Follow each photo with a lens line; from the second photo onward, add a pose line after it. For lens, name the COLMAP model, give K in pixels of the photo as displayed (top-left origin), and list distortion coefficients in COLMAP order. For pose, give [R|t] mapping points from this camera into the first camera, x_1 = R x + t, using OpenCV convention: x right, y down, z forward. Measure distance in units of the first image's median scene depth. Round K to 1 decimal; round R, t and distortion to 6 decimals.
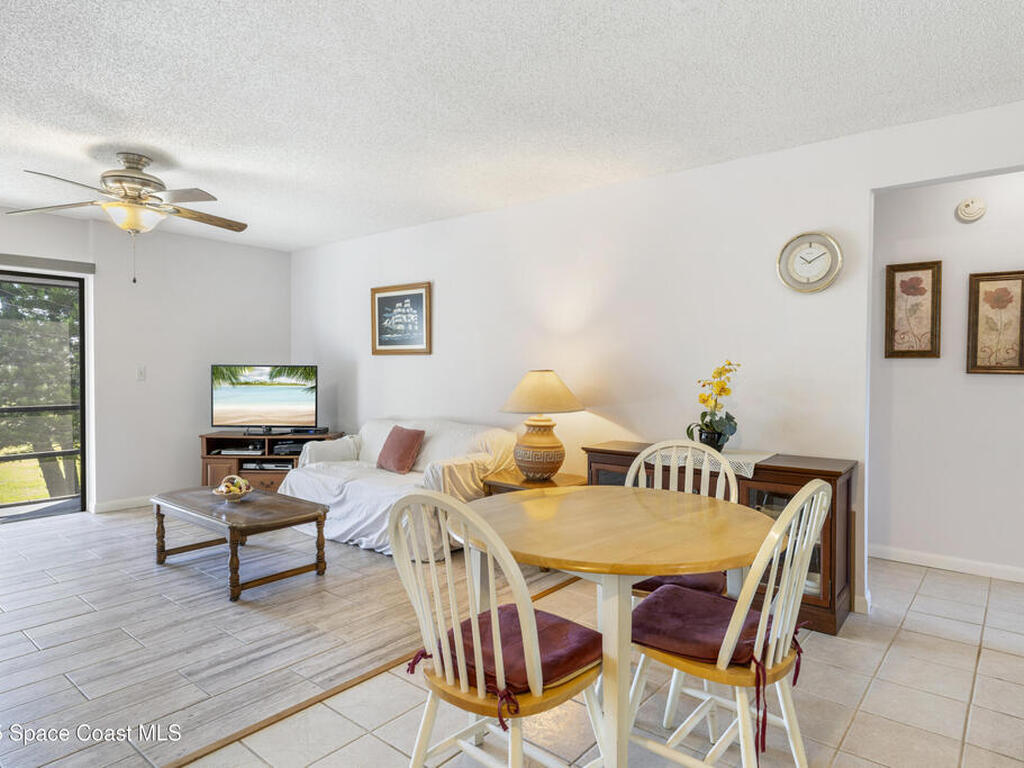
lens RADIAL K [[624.7, 0, 512.0], [0, 624.7, 384.0], [0, 0, 1]] dist [-0.016524, -0.001149]
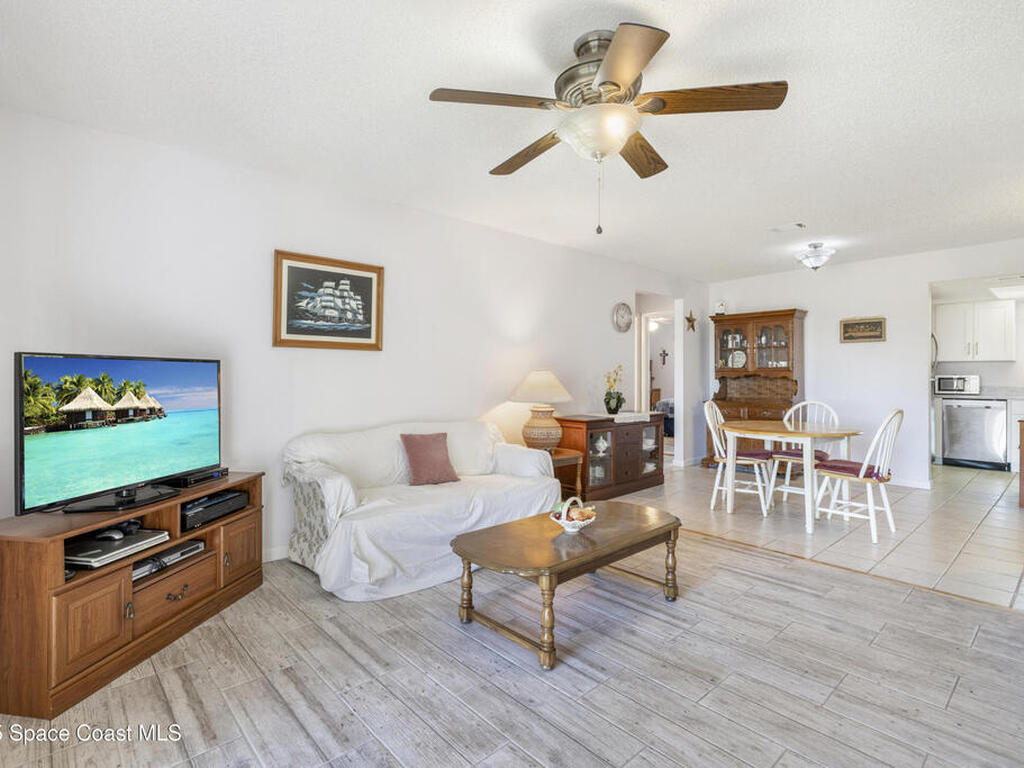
lens RADIAL K [[526.7, 0, 511.7], [0, 526.7, 378.5], [0, 0, 1]] dist [0.001709, 0.000961]
pose [[0.136371, -0.017422, 0.990505, -0.808438], [0.021032, 0.999671, 0.014687, -0.014824], [-0.990435, 0.018829, 0.136692, 0.697055]]
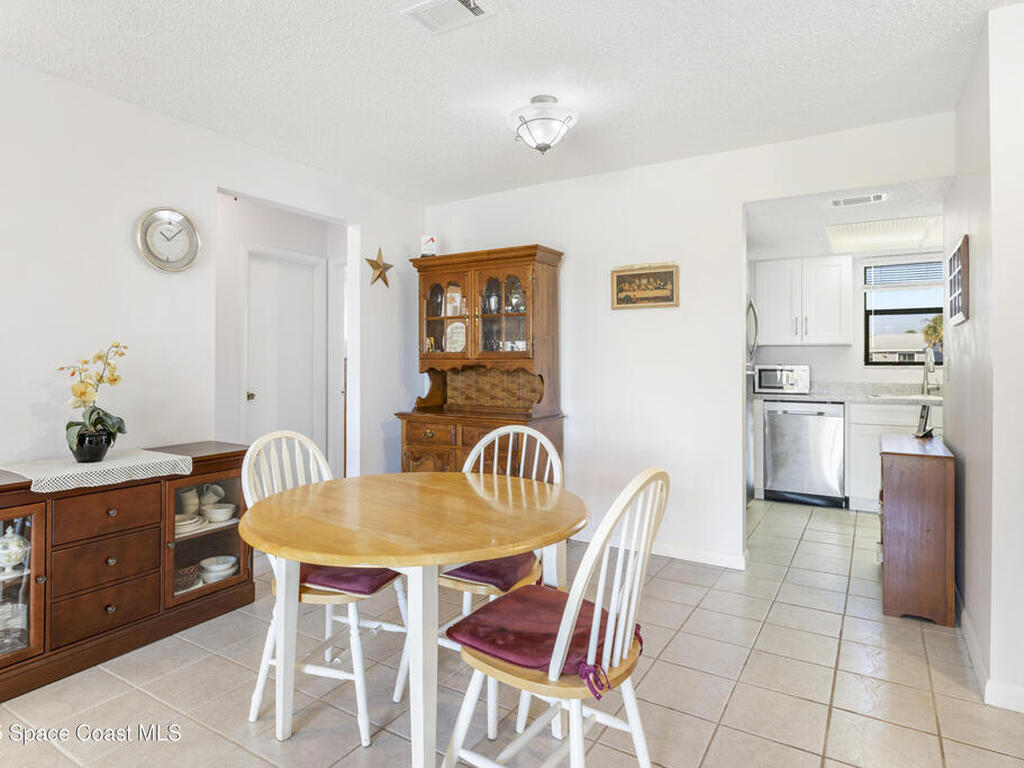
lens RADIAL K [[595.5, 0, 510.5], [0, 595.5, 360.8], [0, 0, 1]] dist [-0.002700, -0.000011]
pose [[-0.142752, -0.008436, 0.989723, -0.298925], [0.016403, 0.999806, 0.010888, -0.006803], [-0.989623, 0.017789, -0.142586, 0.383158]]
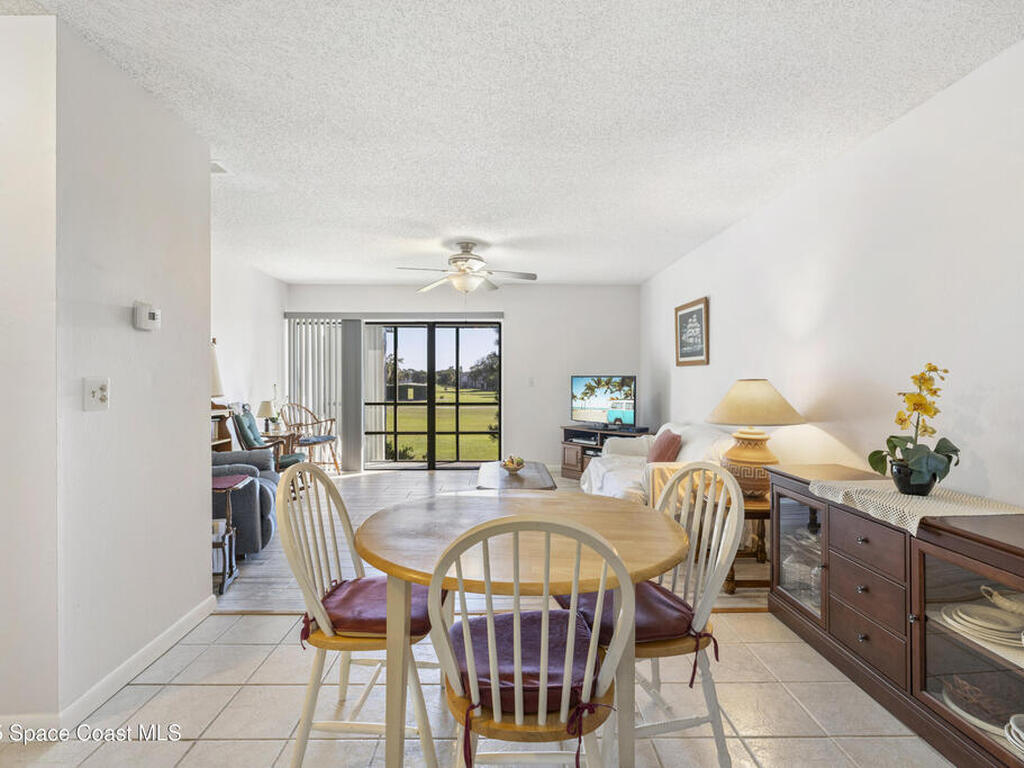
lens RADIAL K [[501.2, 0, 497.0], [0, 501.2, 377.9], [0, 0, 1]] dist [-0.047815, 0.000093]
pose [[0.636942, -0.004634, -0.770898, 0.283802], [-0.015388, 0.999706, -0.018723, -0.003166], [0.770758, 0.023788, 0.636684, 0.177503]]
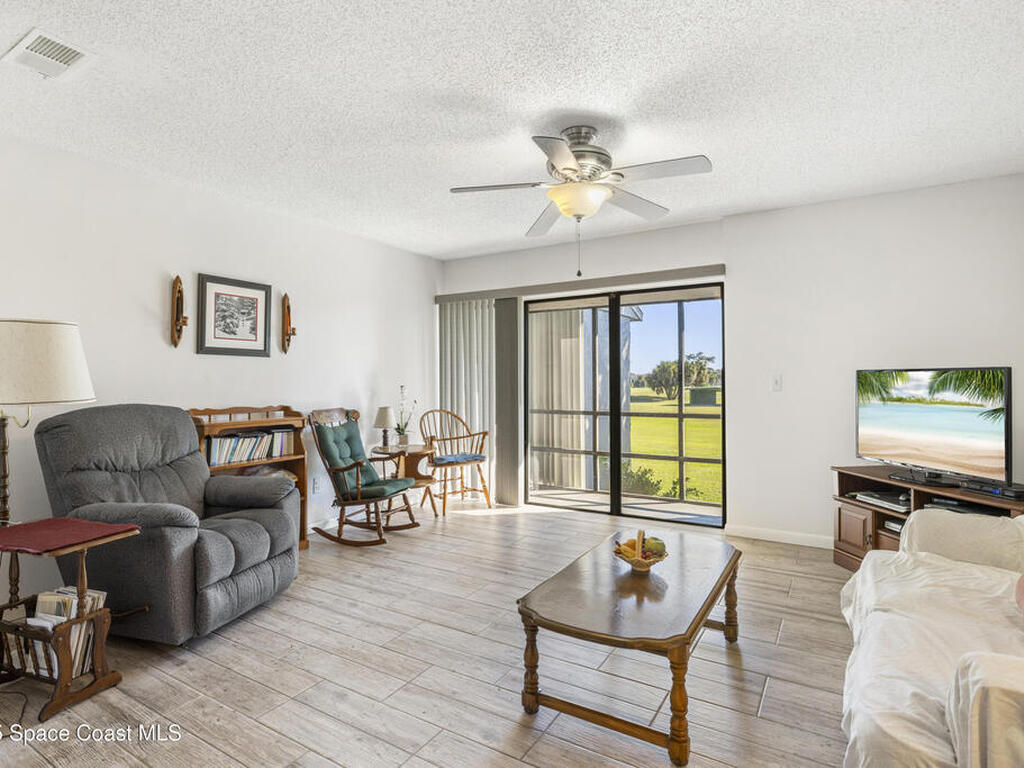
lens RADIAL K [[540.1, 0, 507.7], [0, 540.1, 386.1], [0, 0, 1]] dist [-0.005228, -0.000794]
pose [[0.135373, 0.006677, -0.990772, 0.086554], [-0.021964, 0.999752, 0.003736, -0.009118], [0.990551, 0.021256, 0.135486, 0.545574]]
